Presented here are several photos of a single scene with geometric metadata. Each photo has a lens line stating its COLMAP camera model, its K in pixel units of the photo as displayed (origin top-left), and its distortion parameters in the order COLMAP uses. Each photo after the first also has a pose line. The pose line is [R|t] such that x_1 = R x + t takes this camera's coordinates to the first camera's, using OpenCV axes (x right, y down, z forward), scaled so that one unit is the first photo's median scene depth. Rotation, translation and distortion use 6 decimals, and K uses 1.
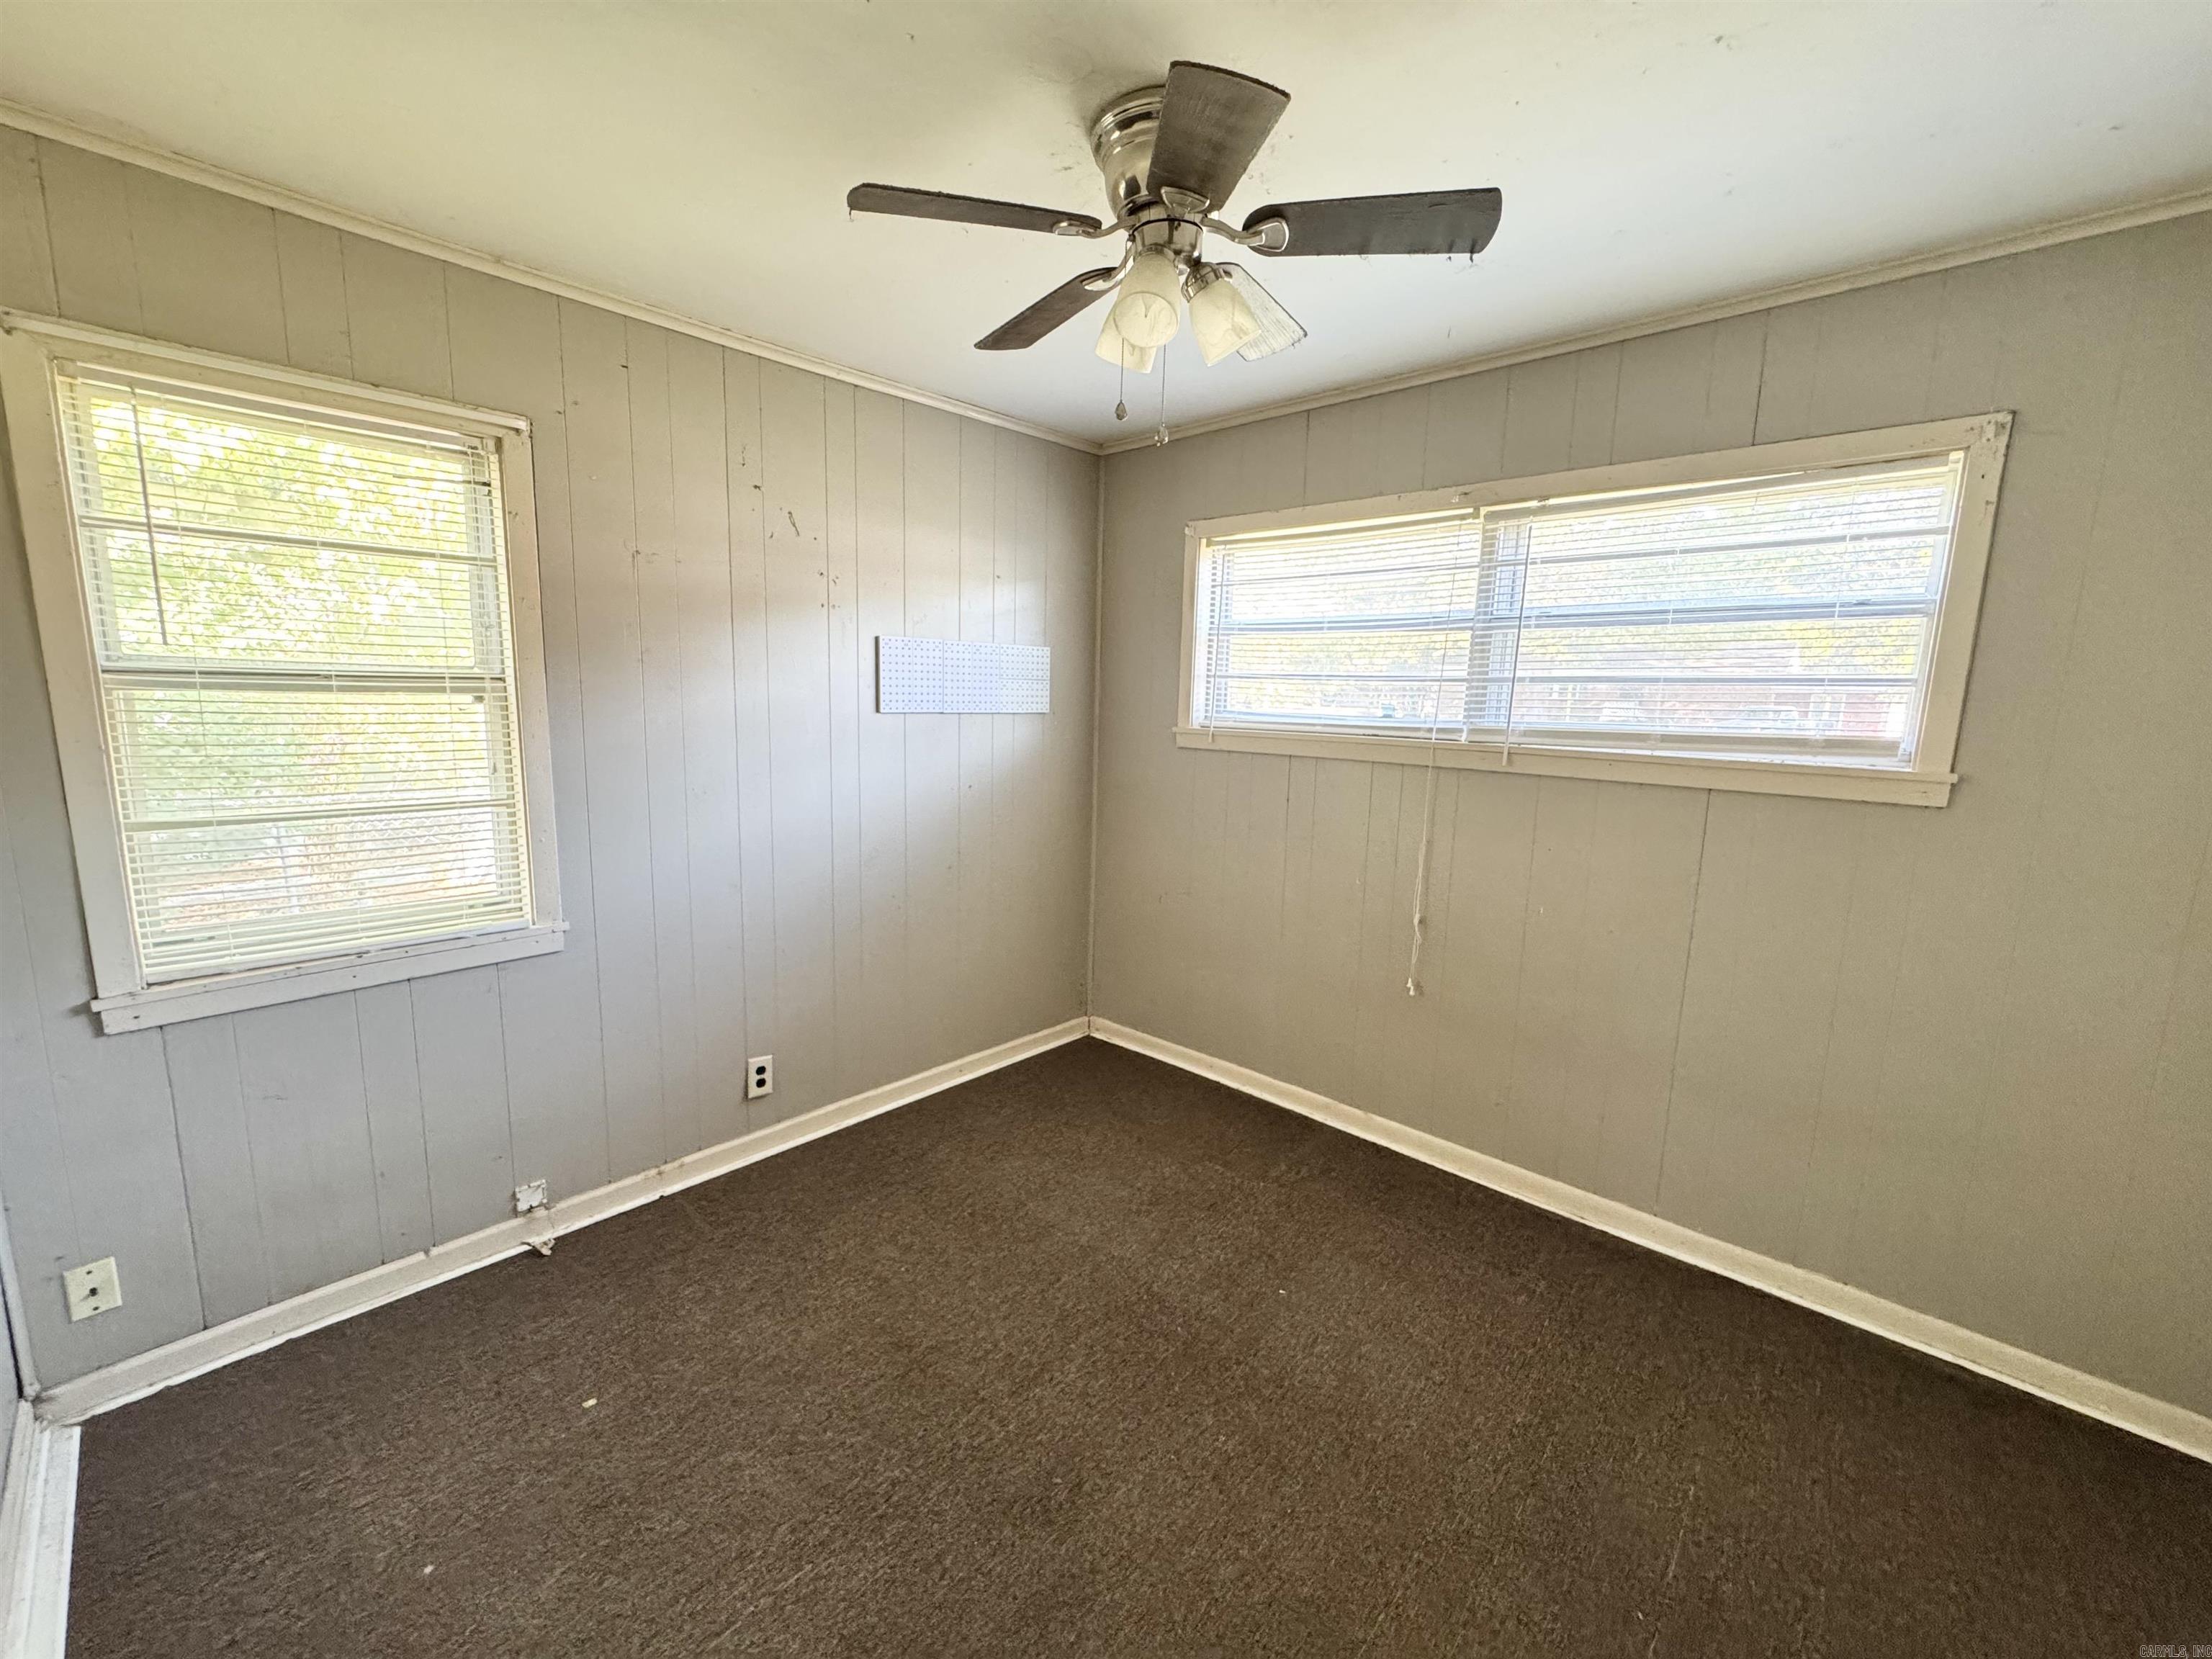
lens RADIAL K [[883.1, 0, 1109.1], [0, 883.1, 831.4], [0, 0, 1]] dist [0.000485, 0.000220]
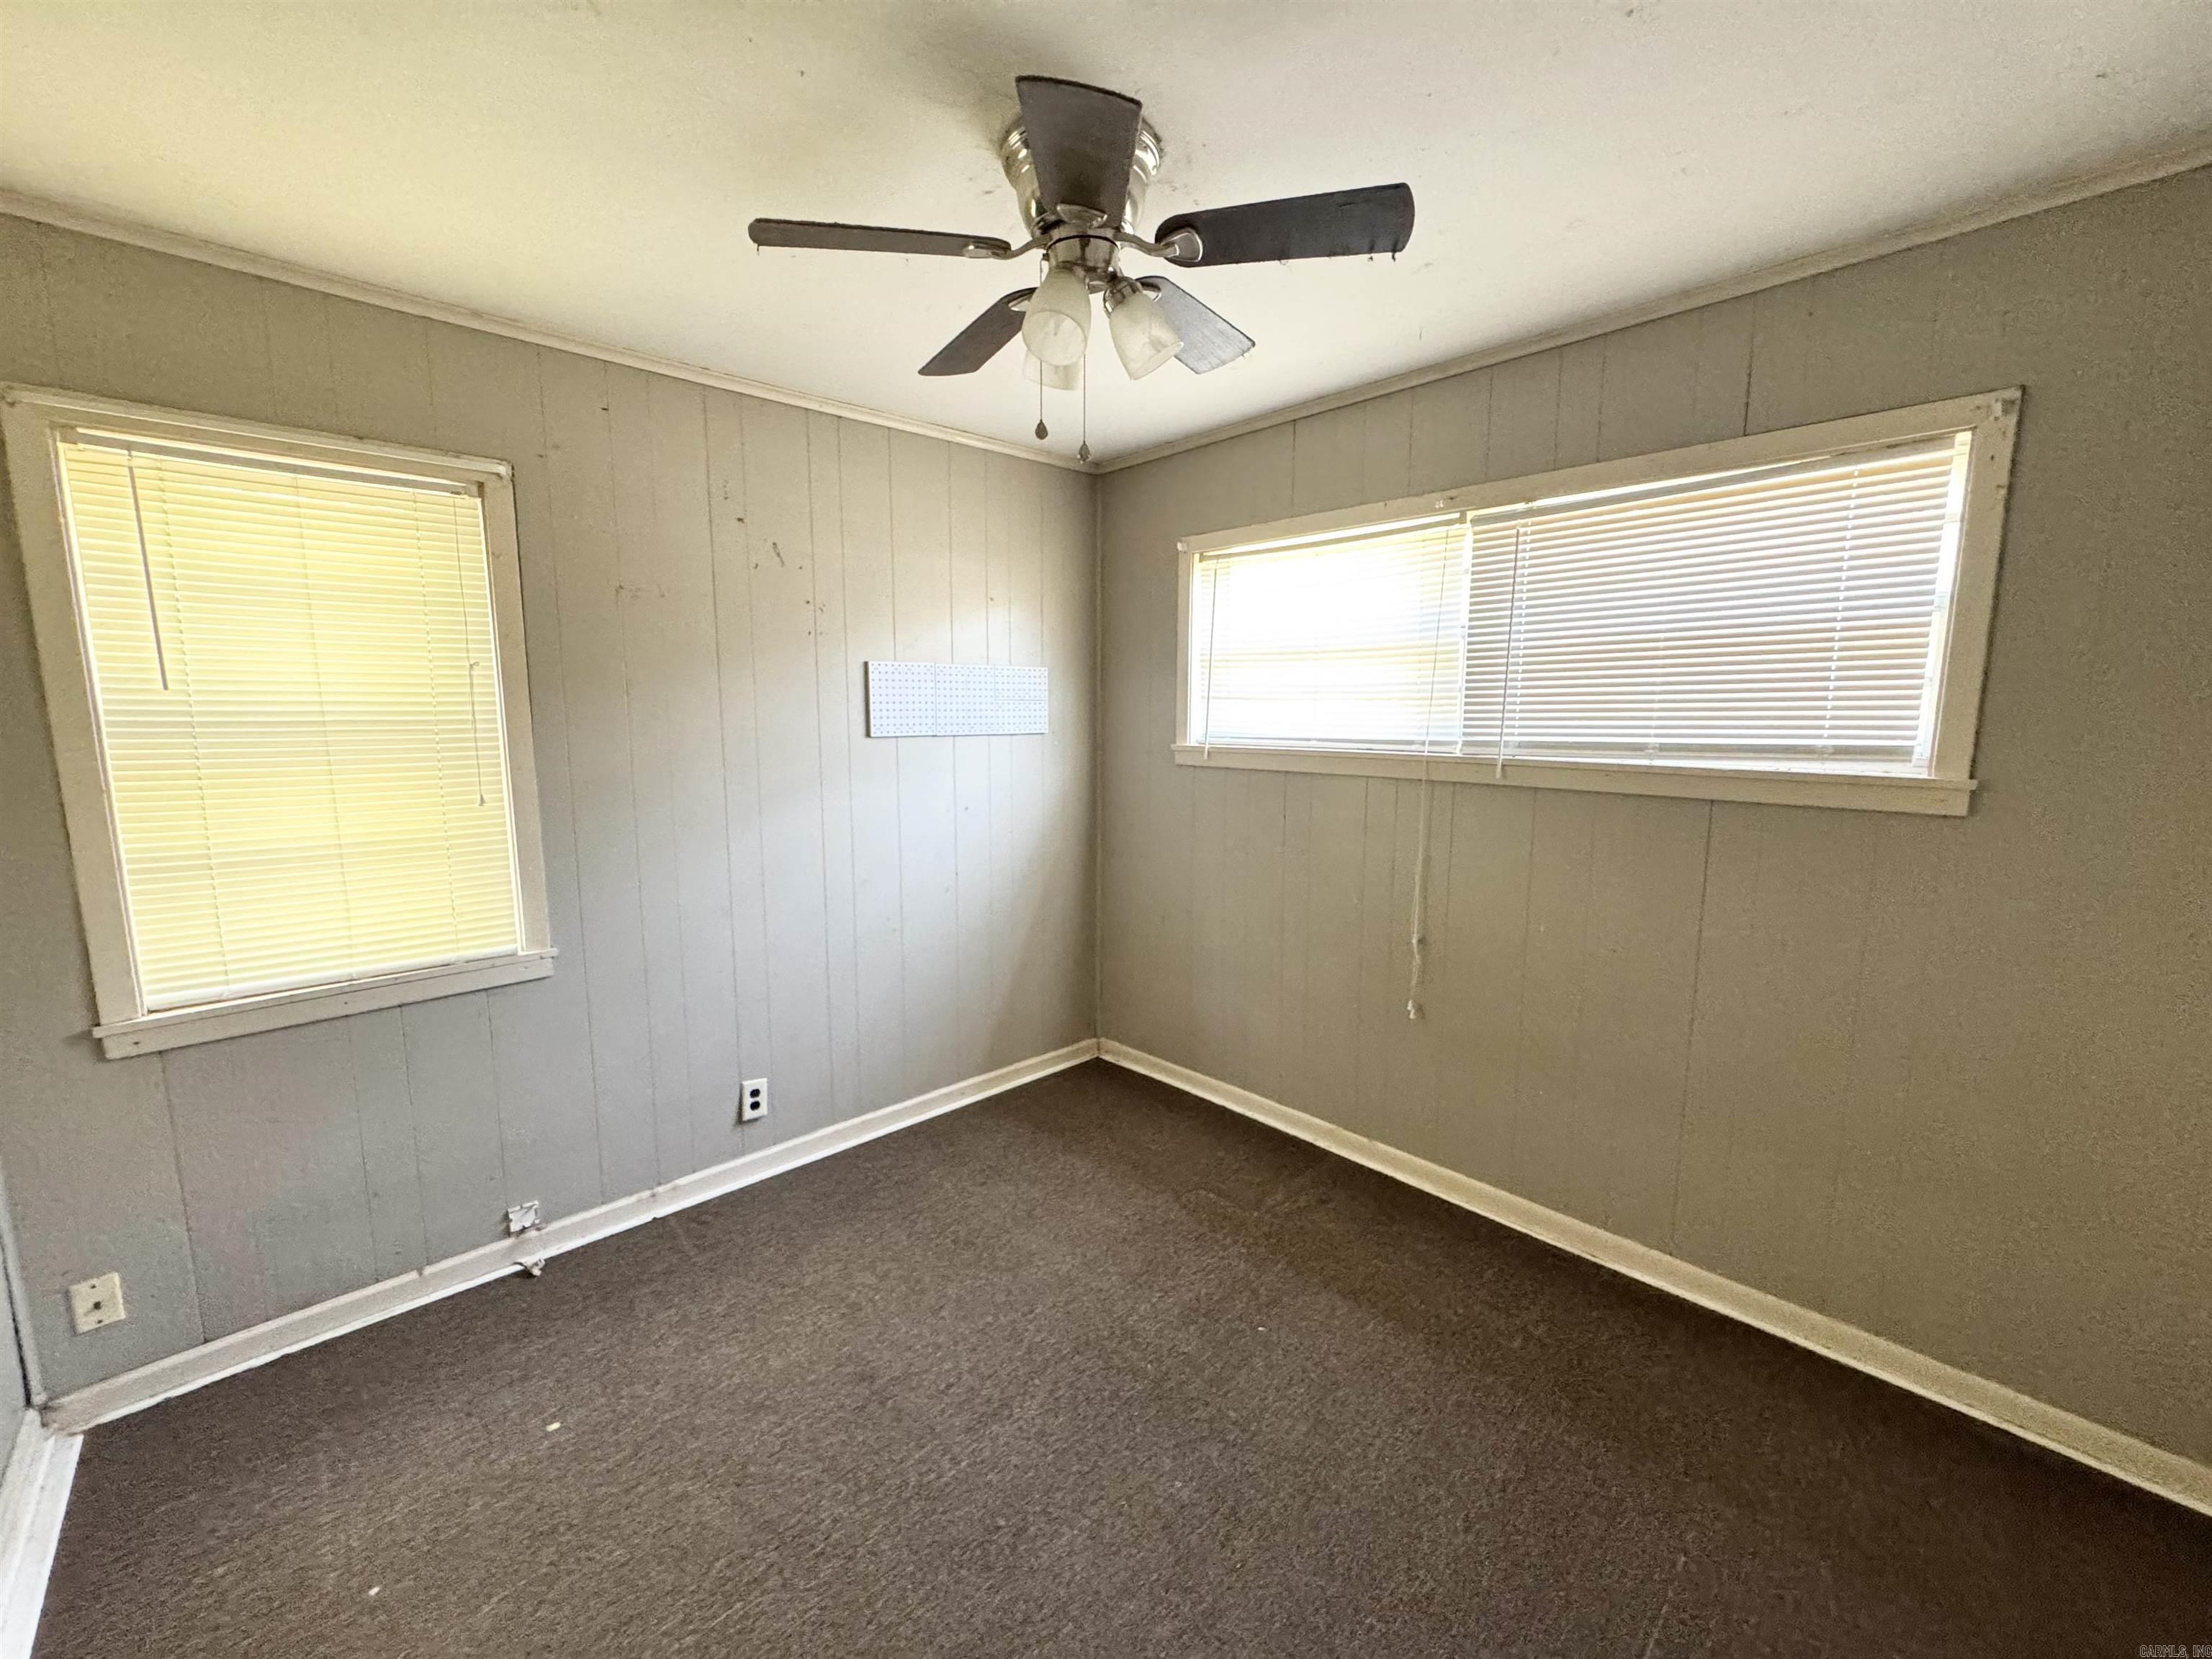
lens RADIAL K [[883.1, 0, 1106.9], [0, 883.1, 832.2], [0, 0, 1]] dist [0.000485, 0.000220]
pose [[0.997604, -0.014481, -0.067644, 0.113433], [0.013287, 0.999748, -0.018071, -0.006076], [0.067889, 0.017129, 0.997546, 0.020664]]
